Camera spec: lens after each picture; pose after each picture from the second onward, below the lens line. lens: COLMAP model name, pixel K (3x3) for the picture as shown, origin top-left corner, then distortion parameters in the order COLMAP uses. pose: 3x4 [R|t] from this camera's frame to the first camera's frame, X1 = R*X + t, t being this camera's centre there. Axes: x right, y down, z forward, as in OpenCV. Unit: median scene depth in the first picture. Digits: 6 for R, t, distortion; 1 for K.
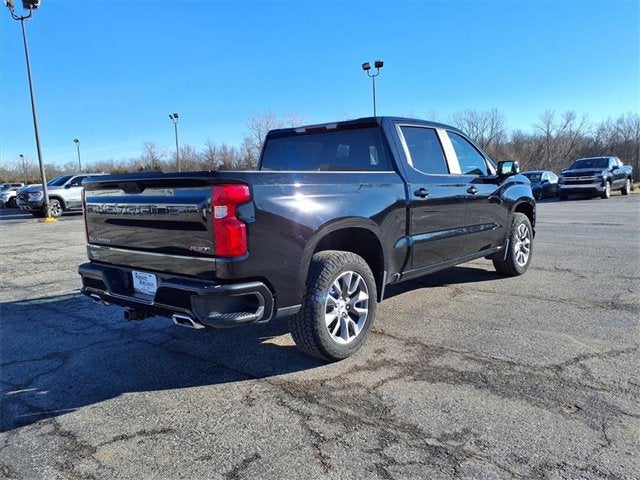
lens RADIAL K [[516.5, 0, 323.1], [0, 516.5, 245.8], [0, 0, 1]] dist [0.037338, -0.050720]
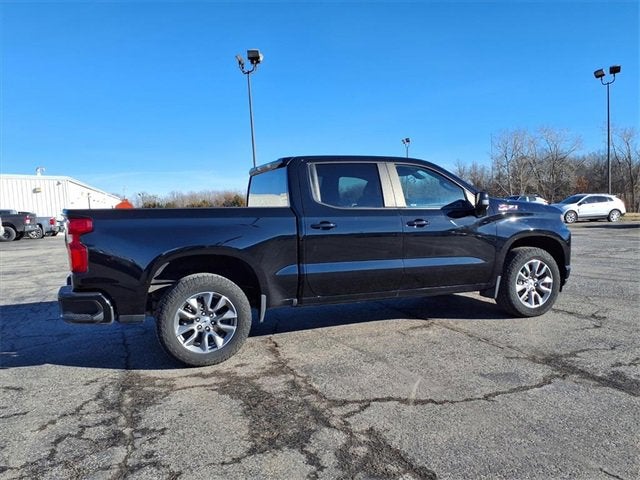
lens RADIAL K [[516.5, 0, 318.2], [0, 516.5, 242.8], [0, 0, 1]] dist [0.037338, -0.050720]
pose [[0.882545, 0.036893, -0.468778, 0.788579], [-0.057168, 0.997941, -0.029089, -0.041689], [0.466740, 0.052472, 0.882837, 0.060023]]
